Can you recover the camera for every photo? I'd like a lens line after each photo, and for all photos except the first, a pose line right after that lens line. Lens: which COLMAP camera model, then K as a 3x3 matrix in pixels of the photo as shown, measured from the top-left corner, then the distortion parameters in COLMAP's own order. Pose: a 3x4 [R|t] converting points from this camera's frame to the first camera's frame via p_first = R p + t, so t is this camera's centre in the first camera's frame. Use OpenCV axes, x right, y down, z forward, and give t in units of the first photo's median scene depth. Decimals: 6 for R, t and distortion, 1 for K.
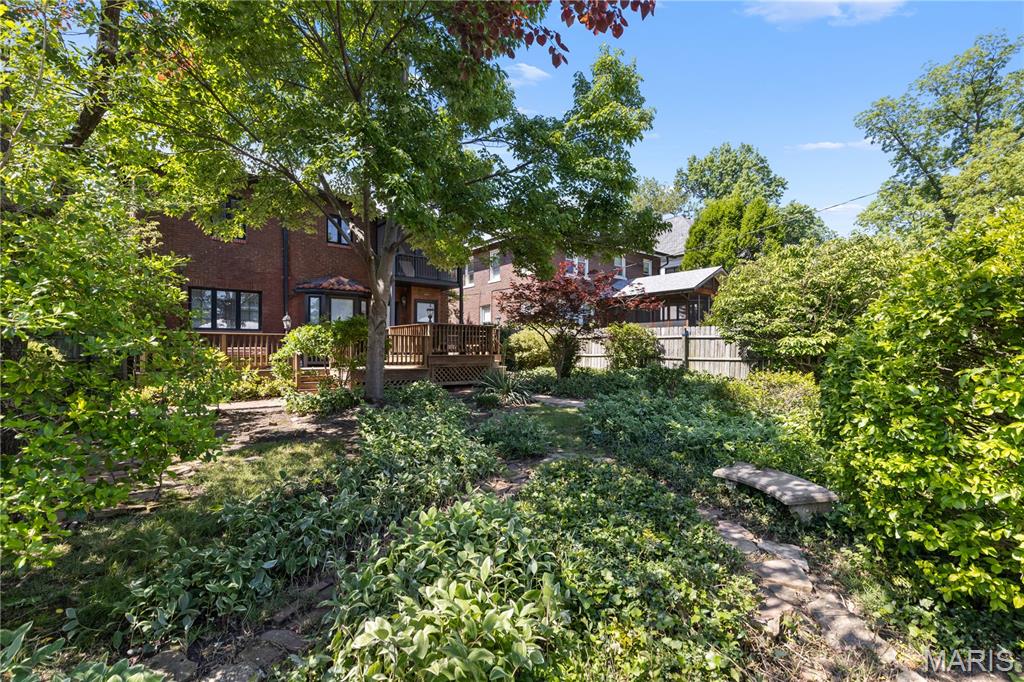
lens RADIAL K [[472.0, 0, 511.6], [0, 472.0, 342.9], [0, 0, 1]] dist [-0.001304, 0.000227]
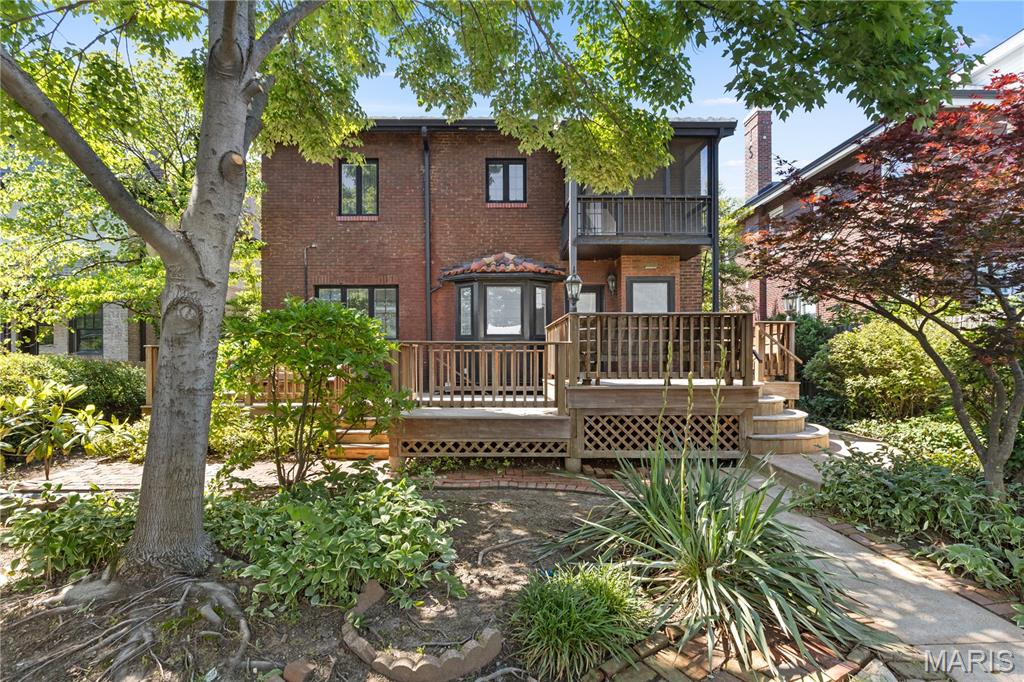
lens RADIAL K [[472.0, 0, 515.1], [0, 472.0, 348.4], [0, 0, 1]] dist [-0.001304, 0.000227]
pose [[0.772667, -0.014712, -0.634641, 0.051267], [0.013443, 0.999886, -0.006813, -0.006544], [0.634669, -0.003267, 0.772777, 0.520426]]
